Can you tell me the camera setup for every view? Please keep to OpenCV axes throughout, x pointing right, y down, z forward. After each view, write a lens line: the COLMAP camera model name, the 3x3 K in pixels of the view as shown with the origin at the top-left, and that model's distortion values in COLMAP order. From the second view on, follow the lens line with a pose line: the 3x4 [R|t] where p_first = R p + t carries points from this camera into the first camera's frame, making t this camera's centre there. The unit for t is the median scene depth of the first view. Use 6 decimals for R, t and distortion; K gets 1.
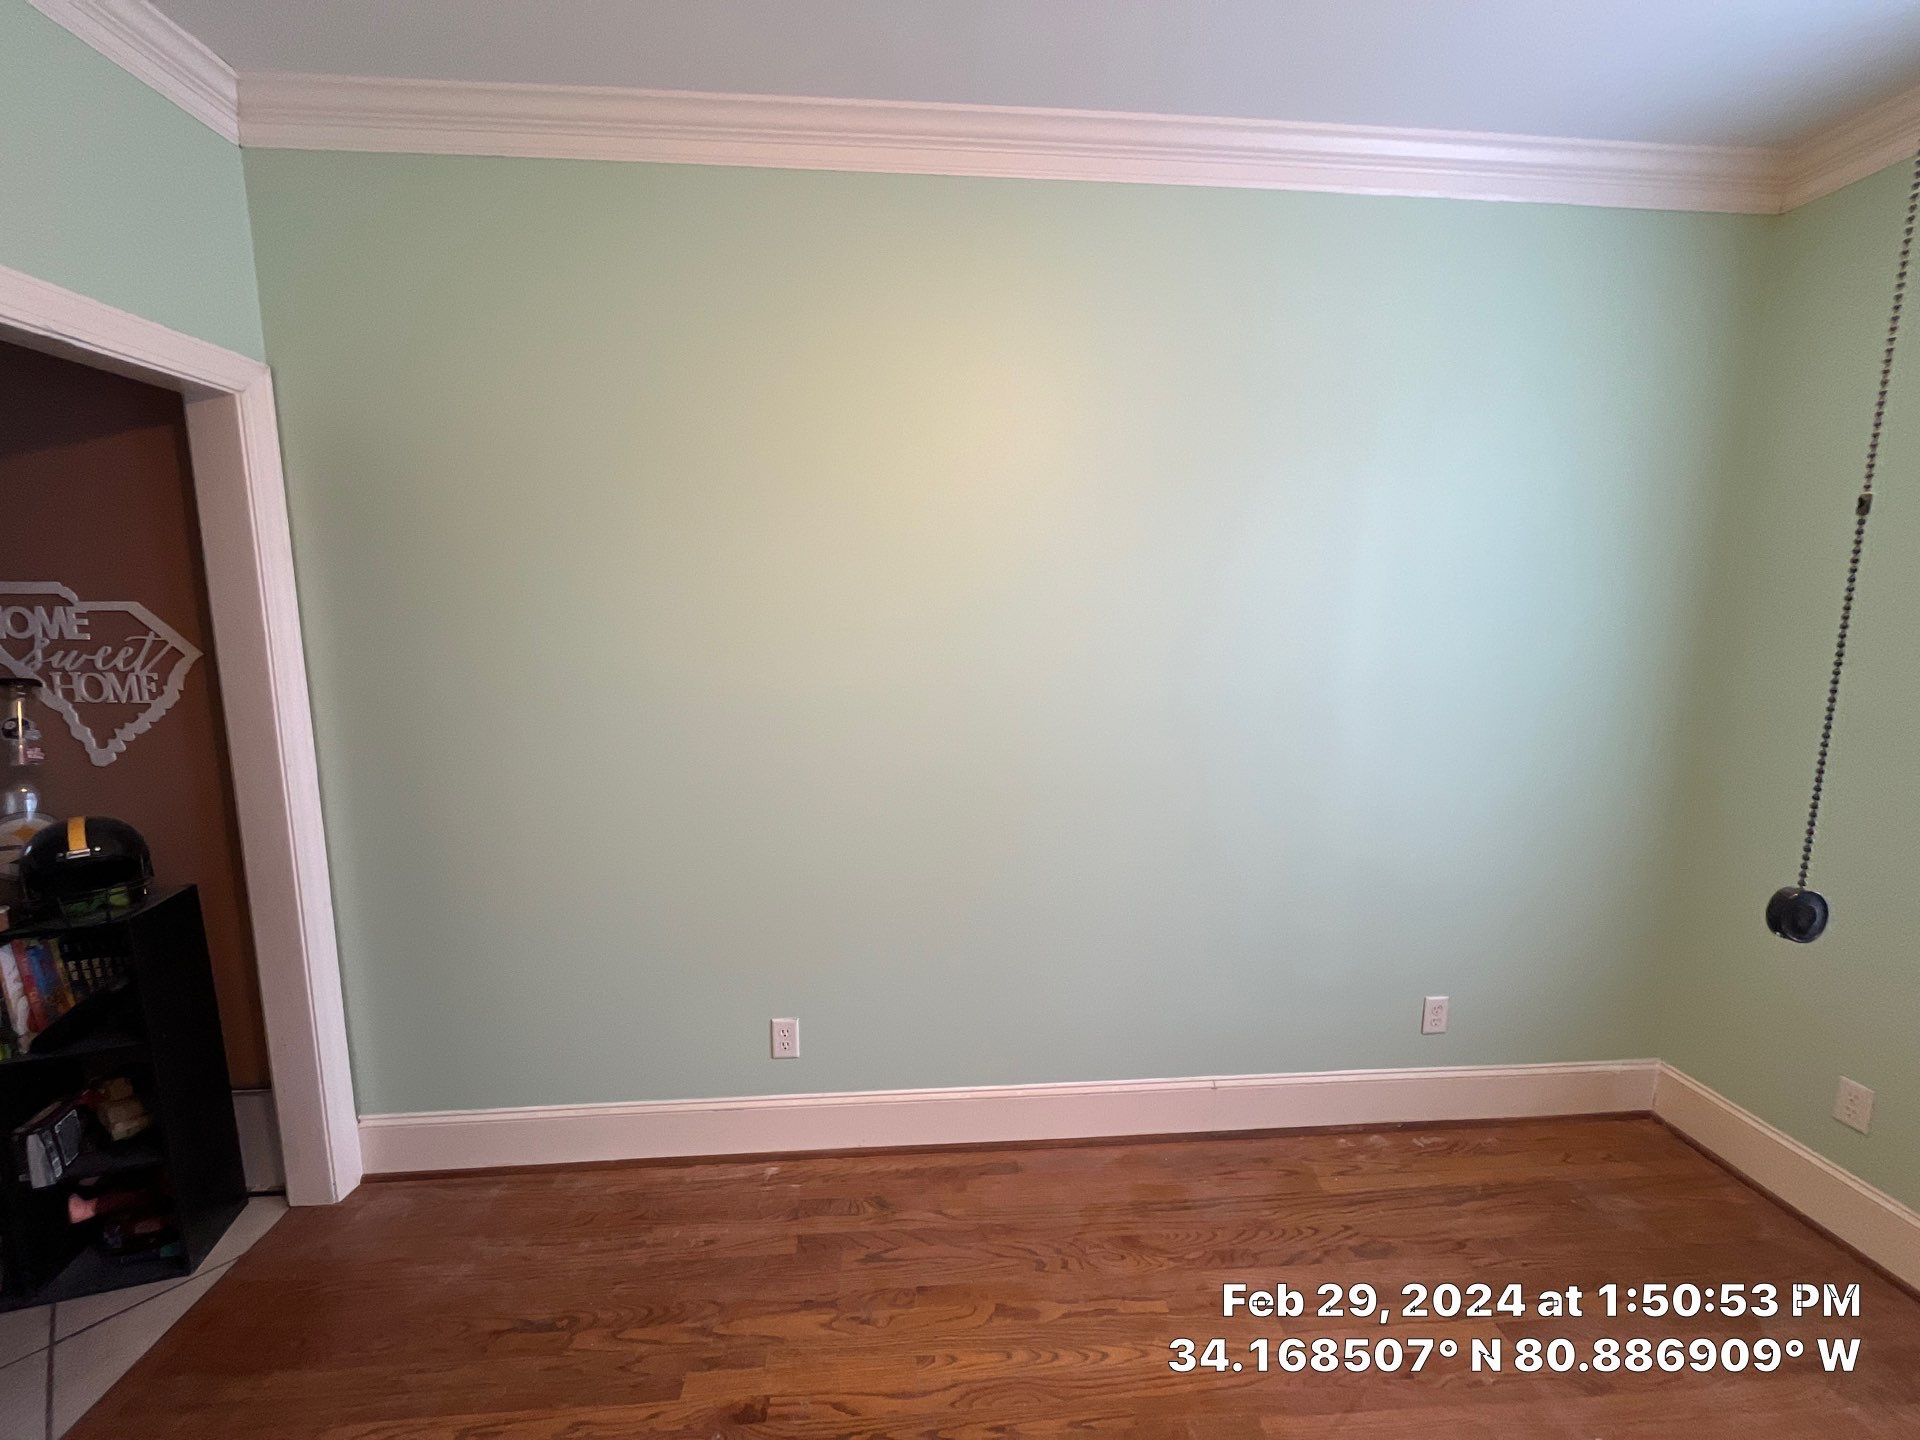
lens RADIAL K [[774.3, 0, 954.8], [0, 774.3, 721.0], [0, 0, 1]] dist [-0.007547, 0.001066]
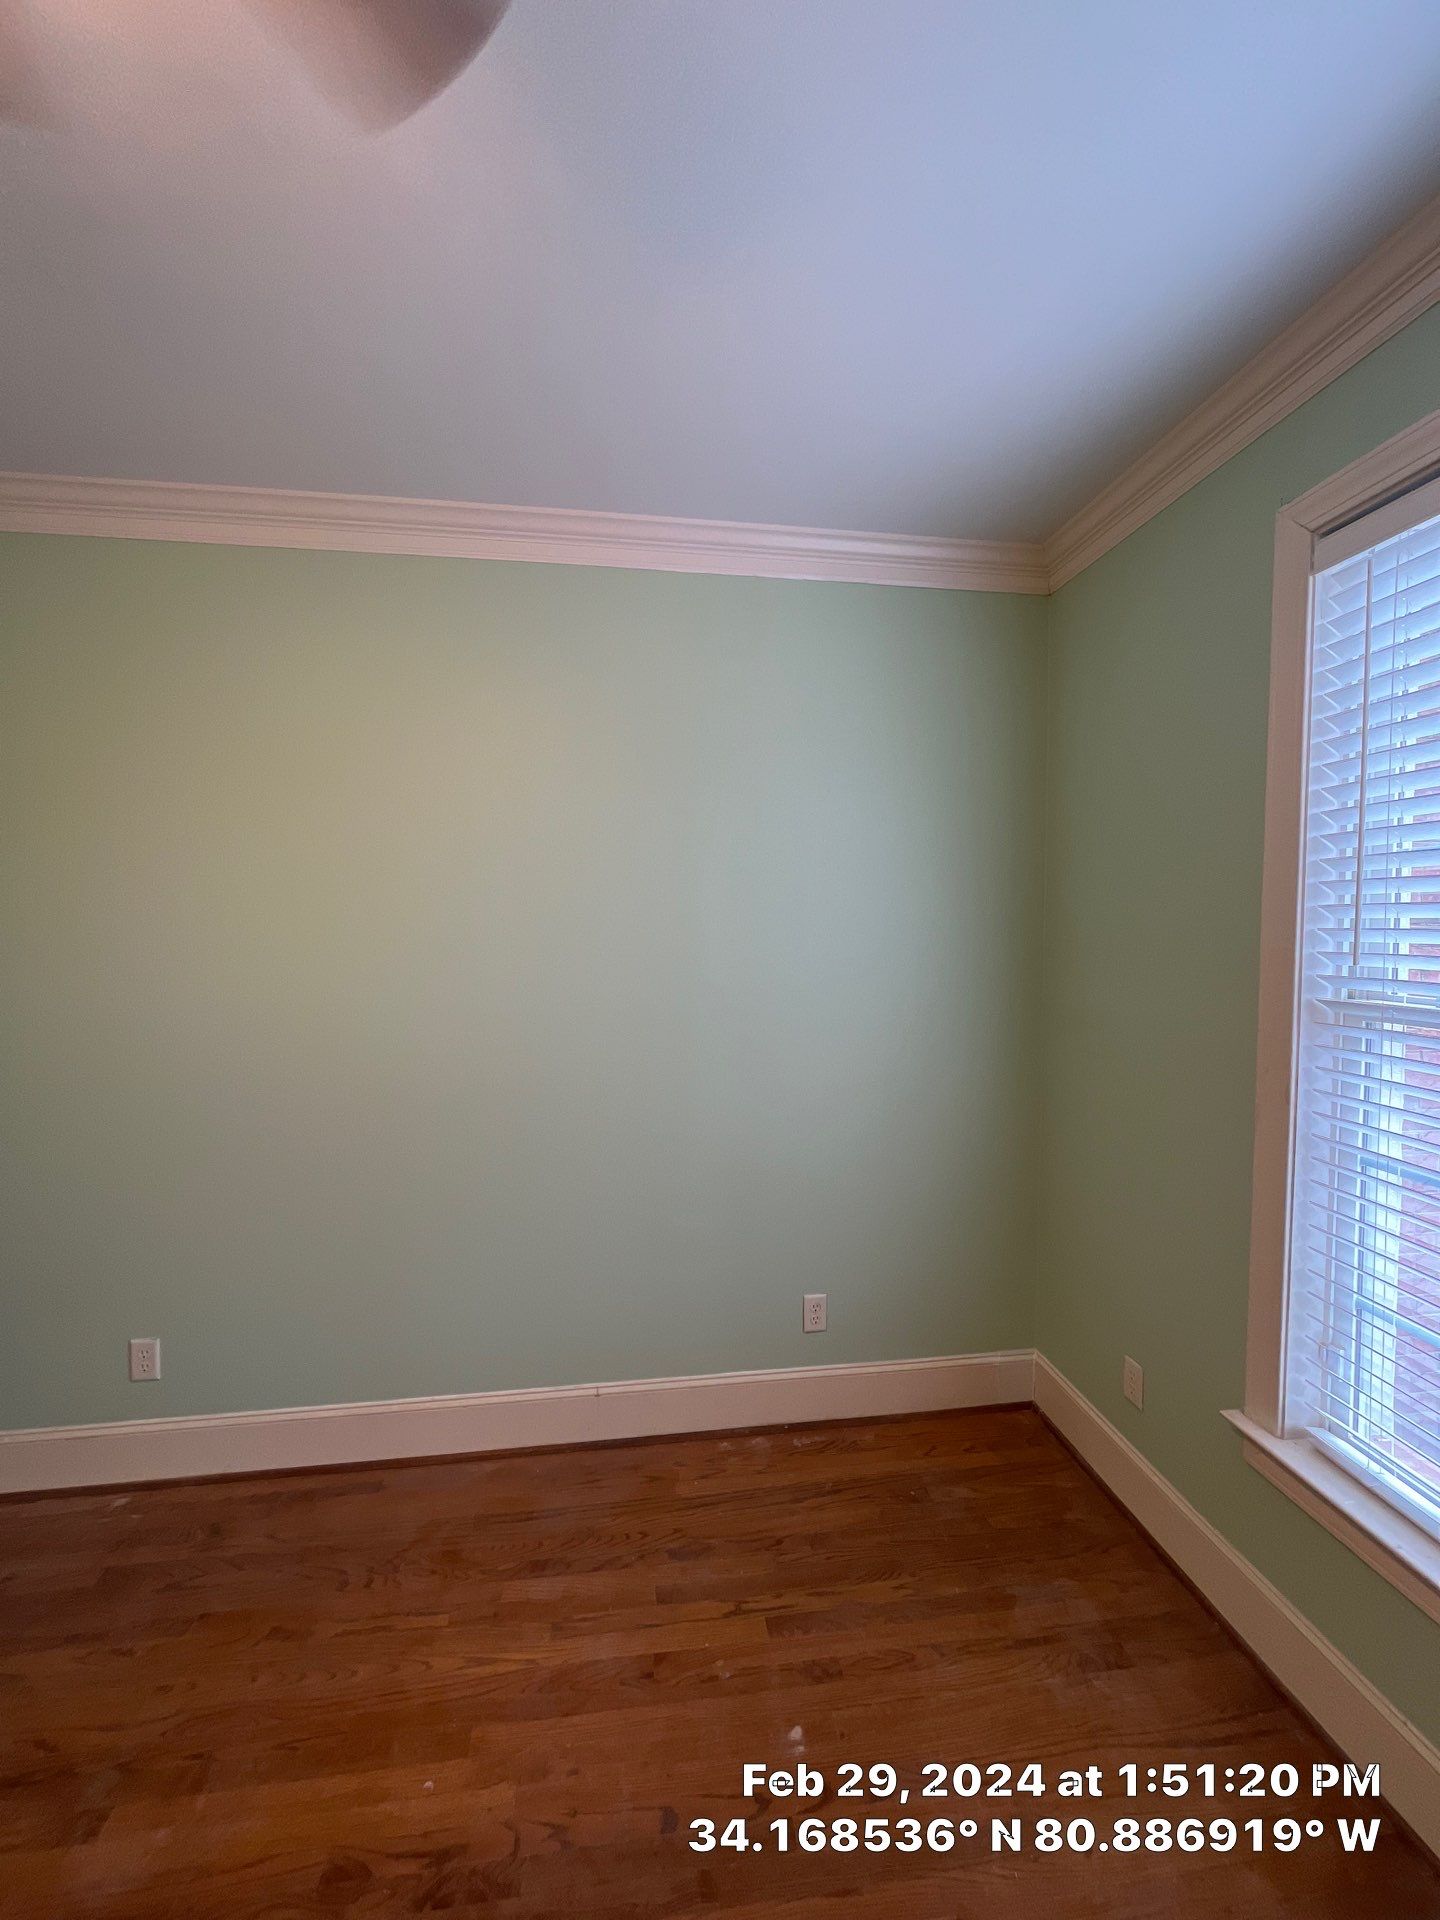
lens RADIAL K [[774.3, 0, 717.4], [0, 774.3, 958.5], [0, 0, 1]] dist [-0.007547, 0.001066]
pose [[0.997930, -0.010438, 0.063460, 0.470159], [0.016938, 0.994561, -0.102773, 0.010228], [-0.062042, 0.103635, 0.992678, -0.087164]]
